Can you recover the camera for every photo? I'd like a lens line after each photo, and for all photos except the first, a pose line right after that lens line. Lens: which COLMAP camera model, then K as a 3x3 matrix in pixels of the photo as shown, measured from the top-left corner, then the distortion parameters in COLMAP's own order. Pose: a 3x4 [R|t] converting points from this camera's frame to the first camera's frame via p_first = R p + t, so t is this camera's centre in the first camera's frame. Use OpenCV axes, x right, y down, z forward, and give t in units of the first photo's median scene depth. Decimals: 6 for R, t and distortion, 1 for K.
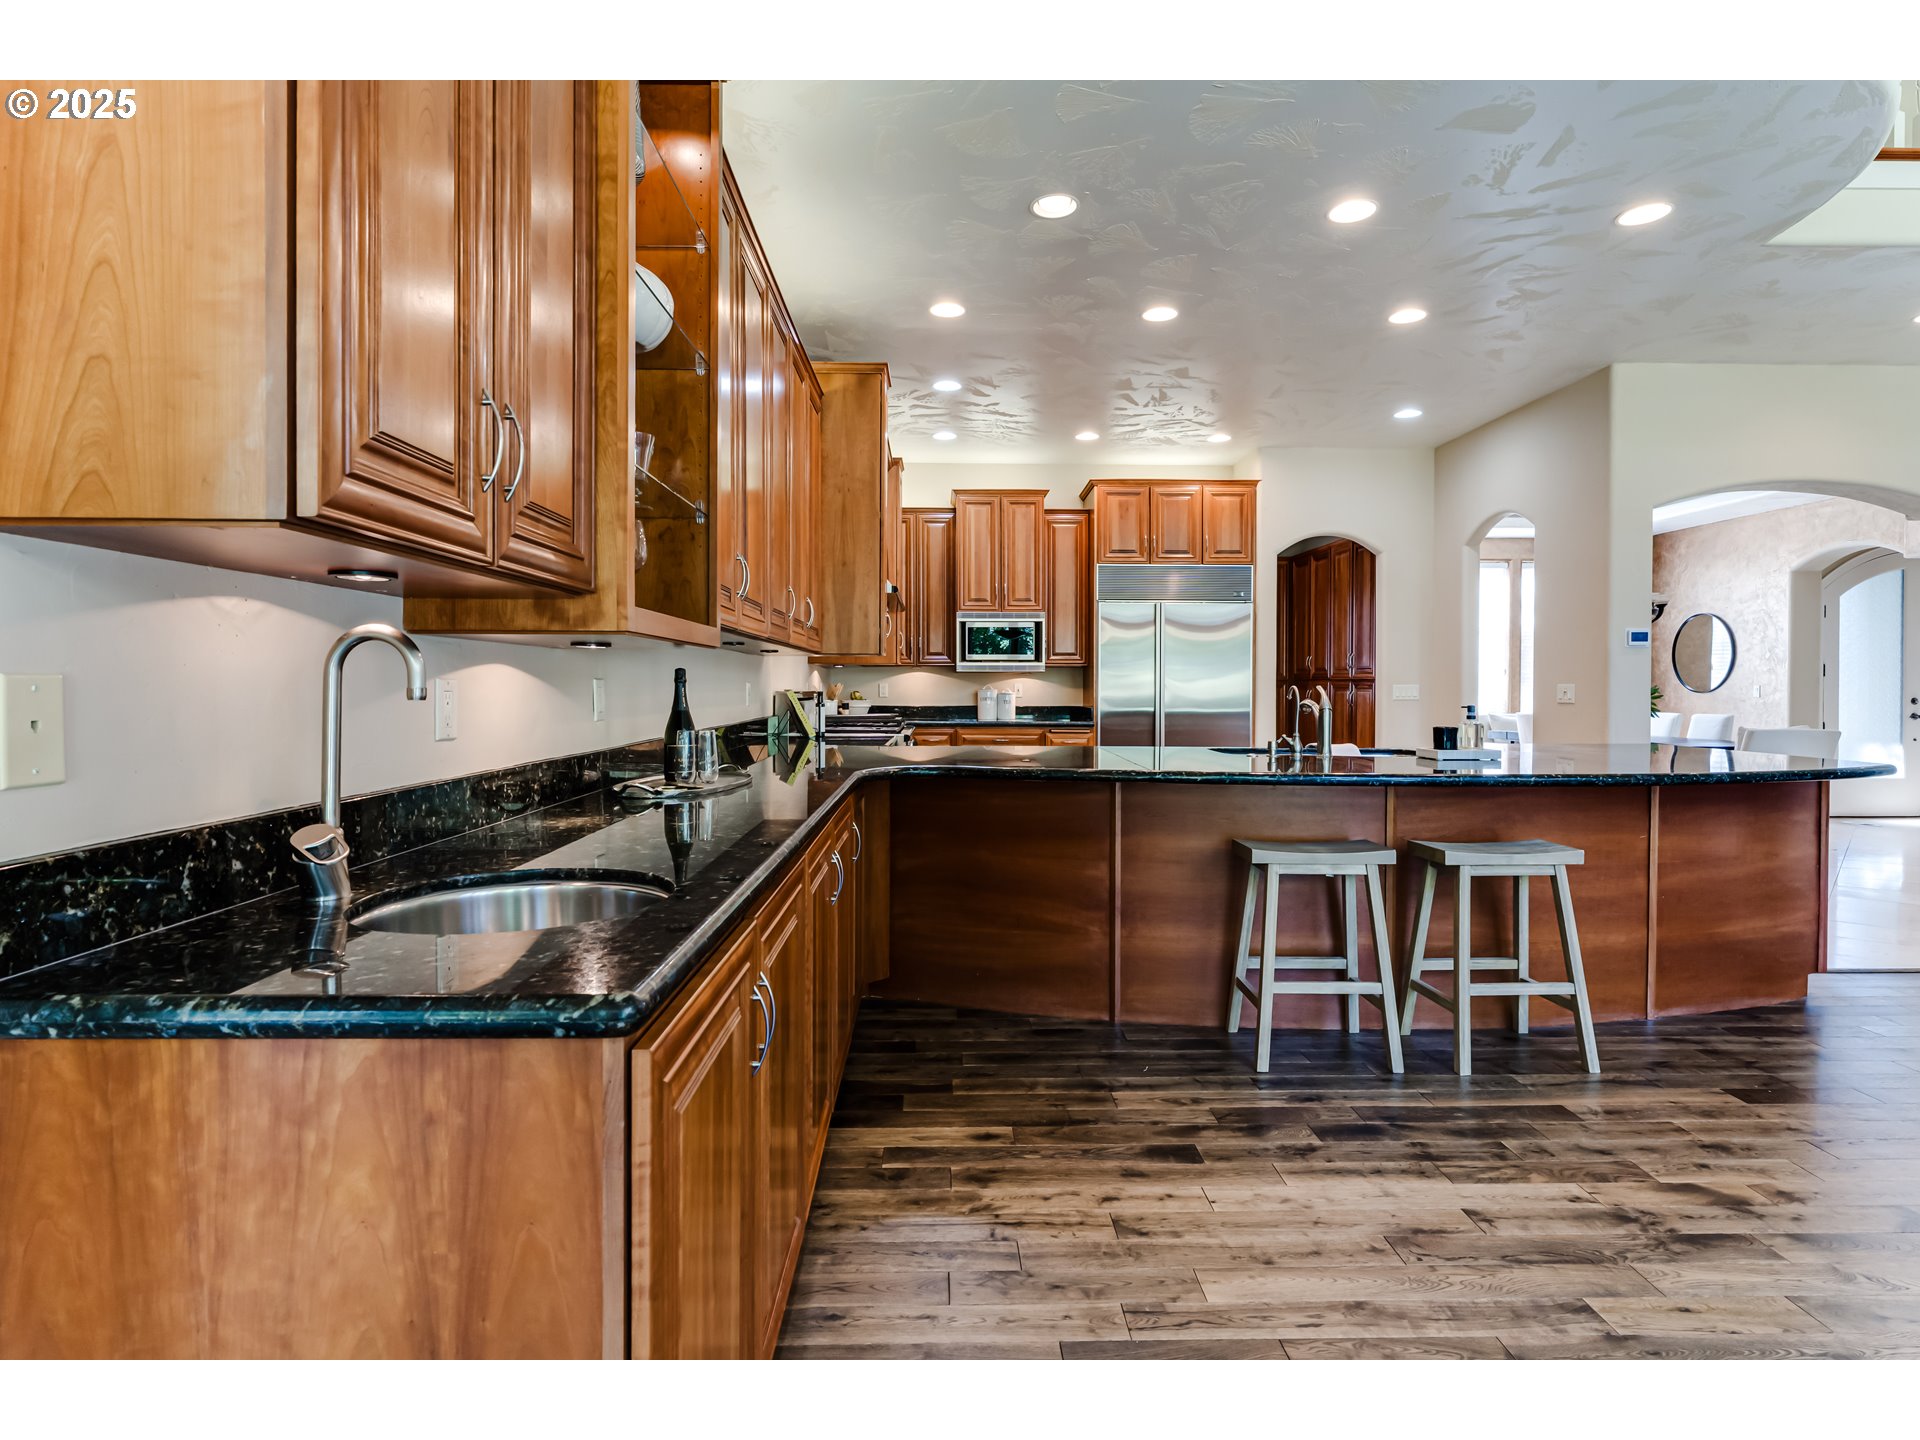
lens RADIAL K [[958.8, 0, 956.9], [0, 958.8, 716.1], [0, 0, 1]] dist [-0.000414, 0.000261]
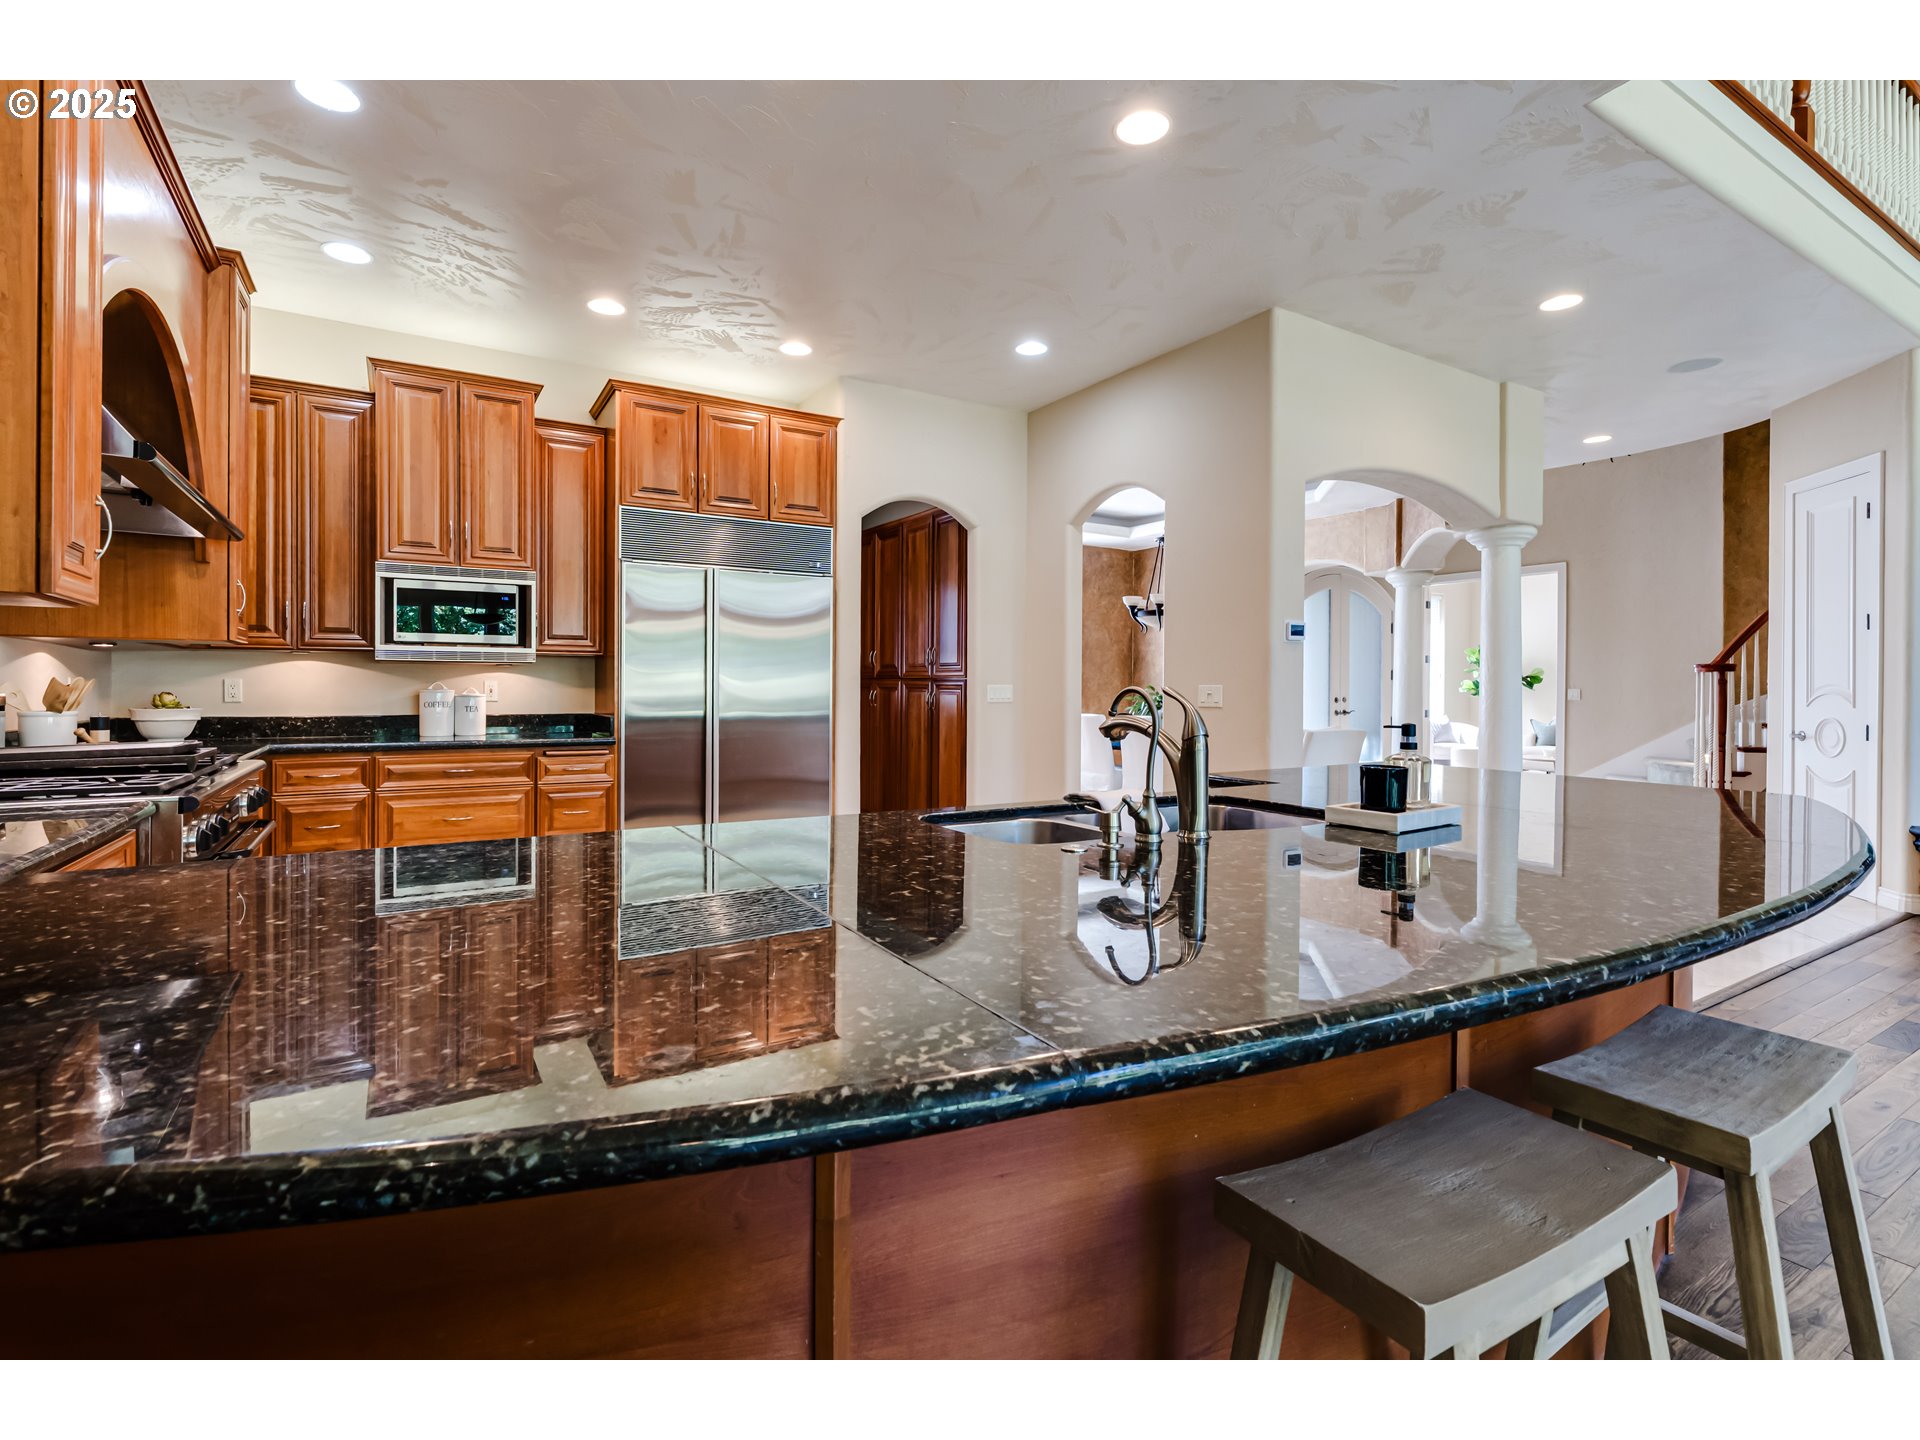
lens RADIAL K [[899.2, 0, 953.9], [0, 899.2, 692.3], [0, 0, 1]] dist [-0.002335, 0.000130]
pose [[0.861647, -0.000025, 0.507508, 0.026460], [0.011967, 0.999723, -0.020269, -0.010253], [-0.507367, 0.023538, 0.861409, 0.330237]]
